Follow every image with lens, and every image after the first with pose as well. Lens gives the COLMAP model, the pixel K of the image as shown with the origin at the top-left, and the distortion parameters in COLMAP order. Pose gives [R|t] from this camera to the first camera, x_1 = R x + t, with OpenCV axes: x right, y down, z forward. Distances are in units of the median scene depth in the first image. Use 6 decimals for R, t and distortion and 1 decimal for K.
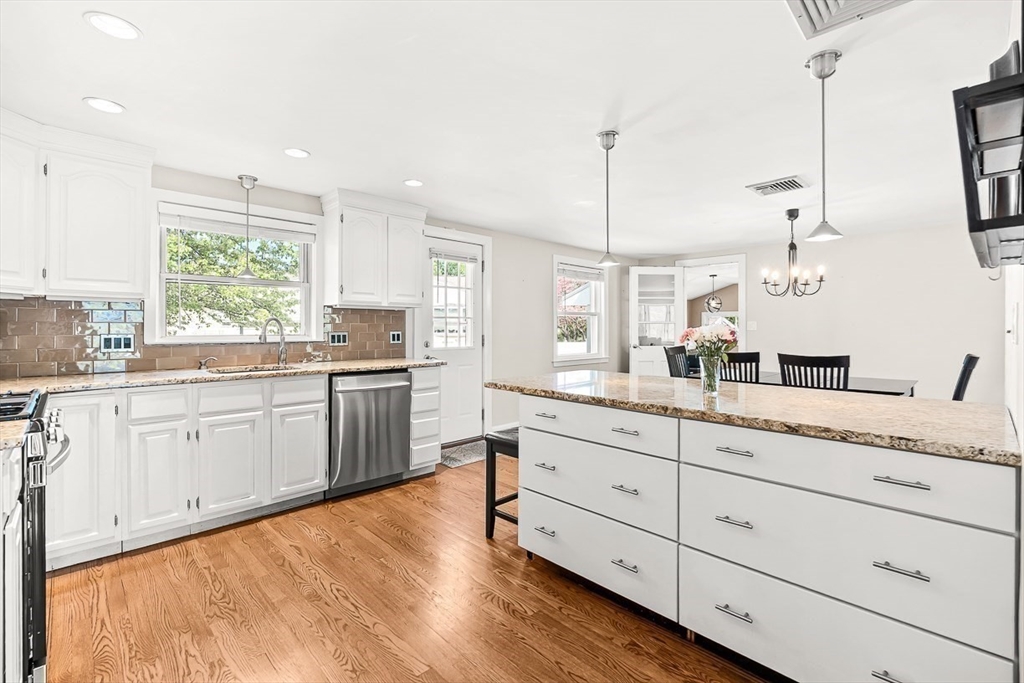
lens RADIAL K [[460.2, 0, 513.1], [0, 460.2, 335.2], [0, 0, 1]] dist [0.000765, -0.000036]
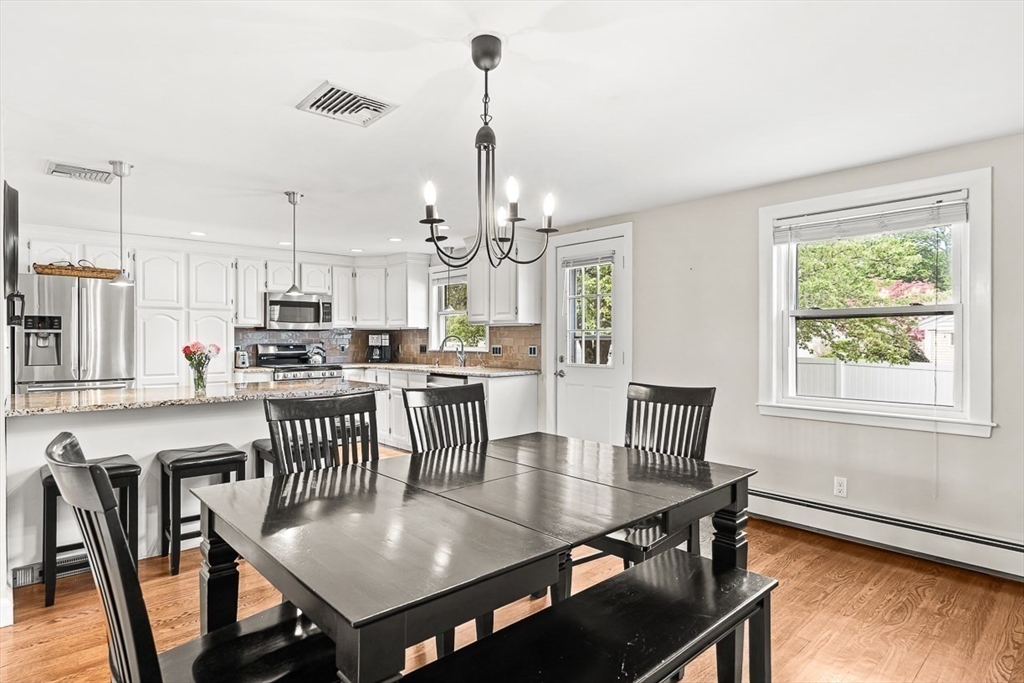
lens RADIAL K [[544.9, 0, 511.9], [0, 544.9, 338.5], [0, 0, 1]] dist [0.000626, -0.000055]
pose [[-0.036500, 0.001354, -0.999333, 1.220750], [-0.008821, 0.999960, 0.001677, -0.030887], [0.999295, 0.008876, -0.036487, 1.199456]]
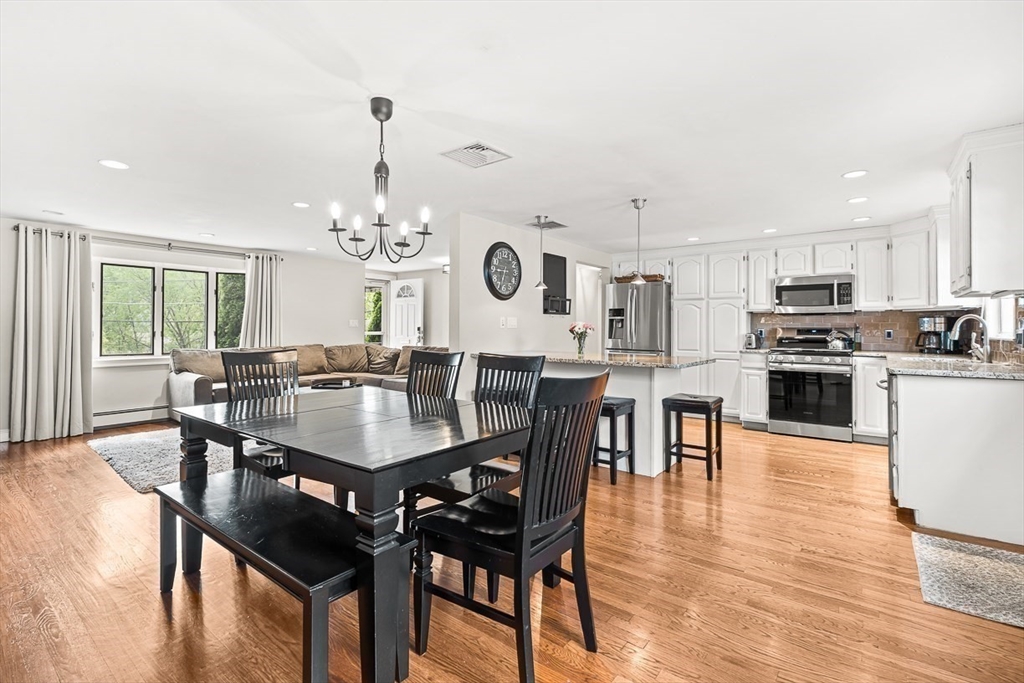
lens RADIAL K [[473.0, 0, 514.1], [0, 473.0, 322.5], [0, 0, 1]] dist [-0.000123, -0.000048]
pose [[-0.989903, -0.005556, -0.141638, 0.612420], [-0.005643, 0.999984, 0.000211, -0.015868], [0.141634, 0.001008, -0.989919, 1.812097]]
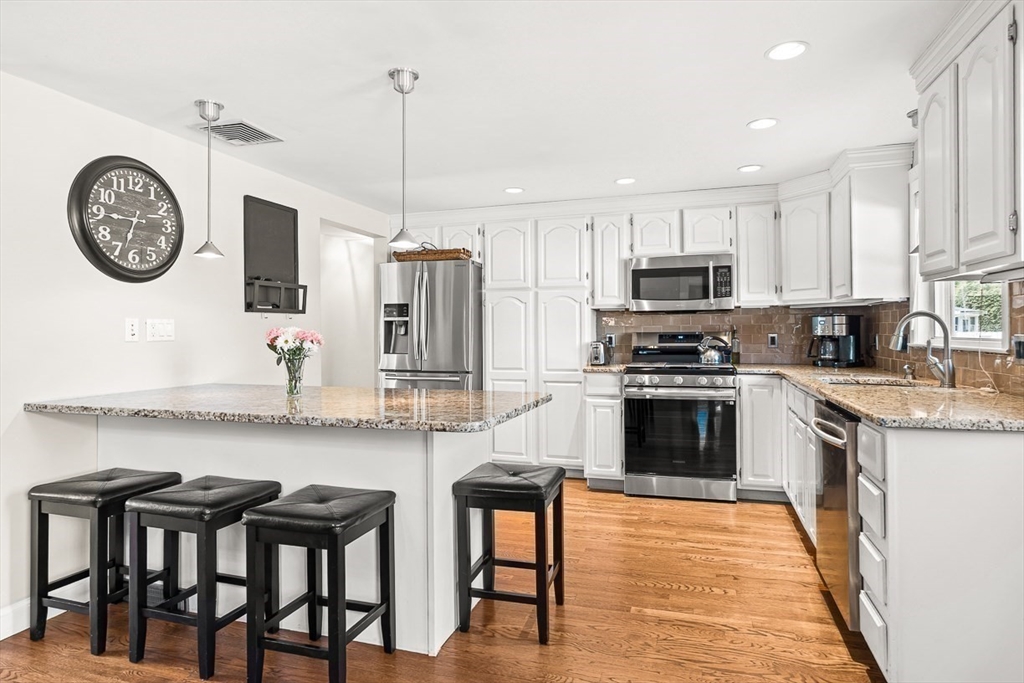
lens RADIAL K [[588.3, 0, 512.4], [0, 588.3, 327.7], [0, 0, 1]] dist [0.000579, 0.000393]
pose [[-0.881516, 0.004188, -0.472136, 0.367133], [0.003028, 0.999990, 0.003216, -0.019025], [0.472145, 0.001406, -0.881520, 1.388950]]
